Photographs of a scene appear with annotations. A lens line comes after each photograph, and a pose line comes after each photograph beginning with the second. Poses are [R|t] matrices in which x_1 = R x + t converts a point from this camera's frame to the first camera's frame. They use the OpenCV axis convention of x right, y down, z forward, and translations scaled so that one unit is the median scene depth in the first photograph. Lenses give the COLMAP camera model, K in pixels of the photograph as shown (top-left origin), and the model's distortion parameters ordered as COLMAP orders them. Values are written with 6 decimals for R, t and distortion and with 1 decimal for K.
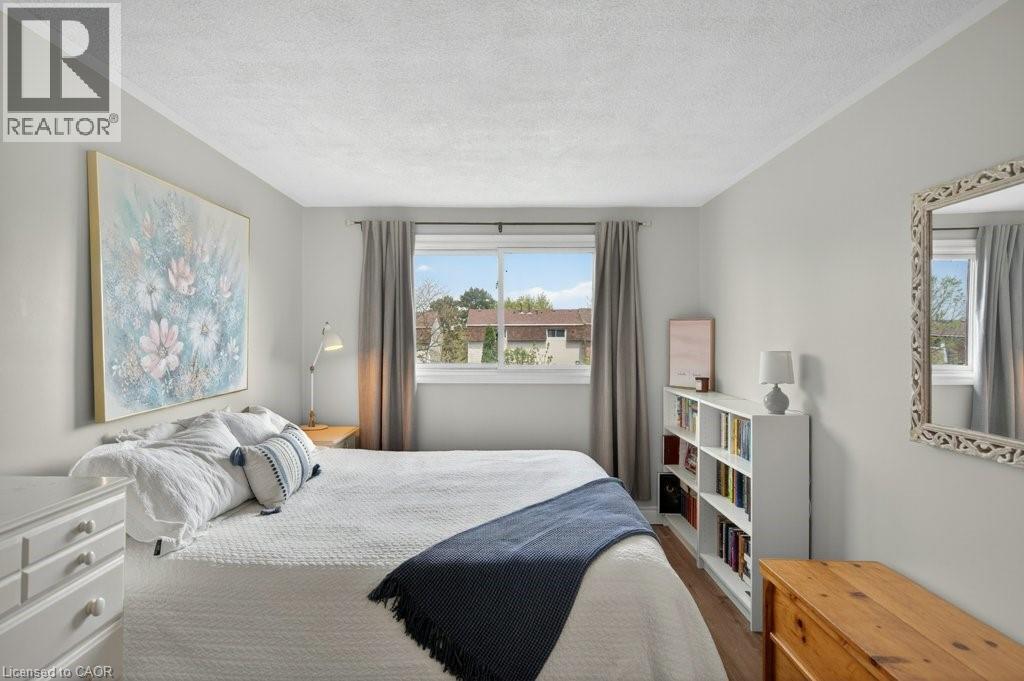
lens RADIAL K [[578.8, 0, 513.8], [0, 578.8, 334.8], [0, 0, 1]] dist [-0.000551, -0.002318]
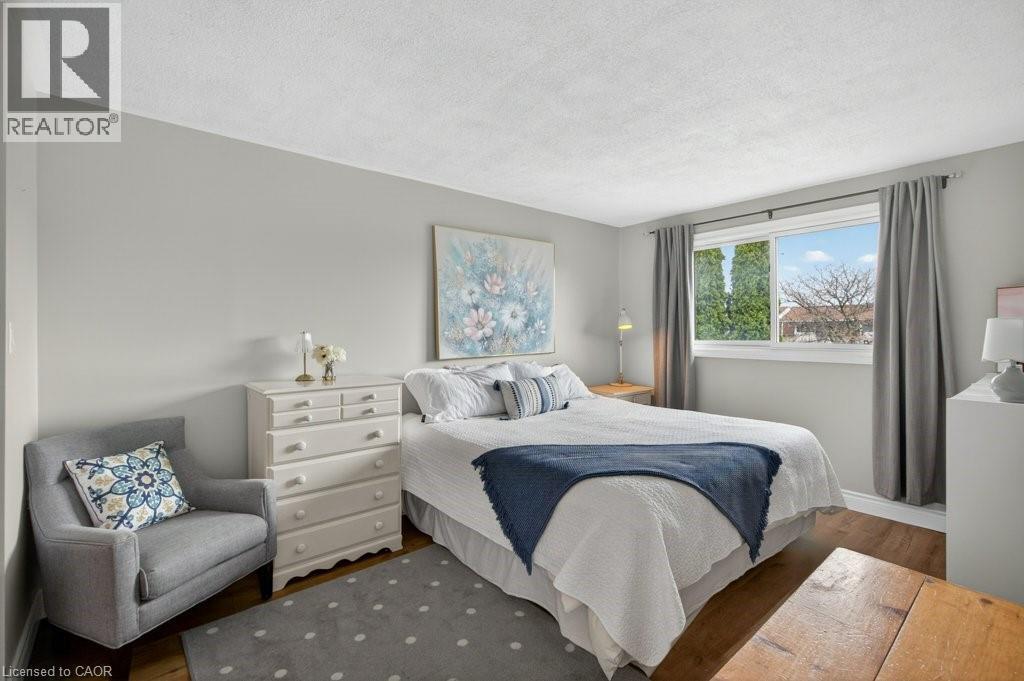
lens RADIAL K [[460.2, 0, 512.8], [0, 460.2, 332.5], [0, 0, 1]] dist [0.000522, -0.000536]
pose [[0.630578, -0.000431, -0.776126, 0.542111], [0.008283, 0.999947, 0.006174, 0.038165], [0.776082, -0.010321, 0.630548, 0.149291]]
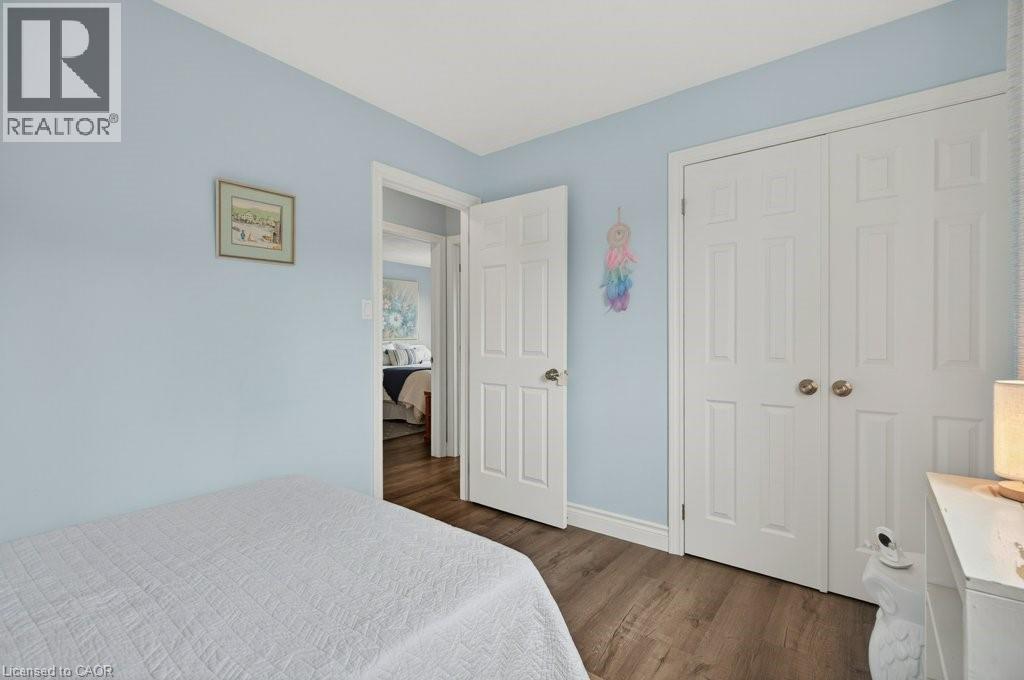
lens RADIAL K [[466.8, 0, 512.0], [0, 466.8, 340.0], [0, 0, 1]] dist [-0.002843, -0.000826]
pose [[0.783208, -0.001500, -0.621757, 1.773620], [0.007841, 0.999941, 0.007465, 0.104924], [0.621710, -0.010722, 0.783174, -0.748416]]
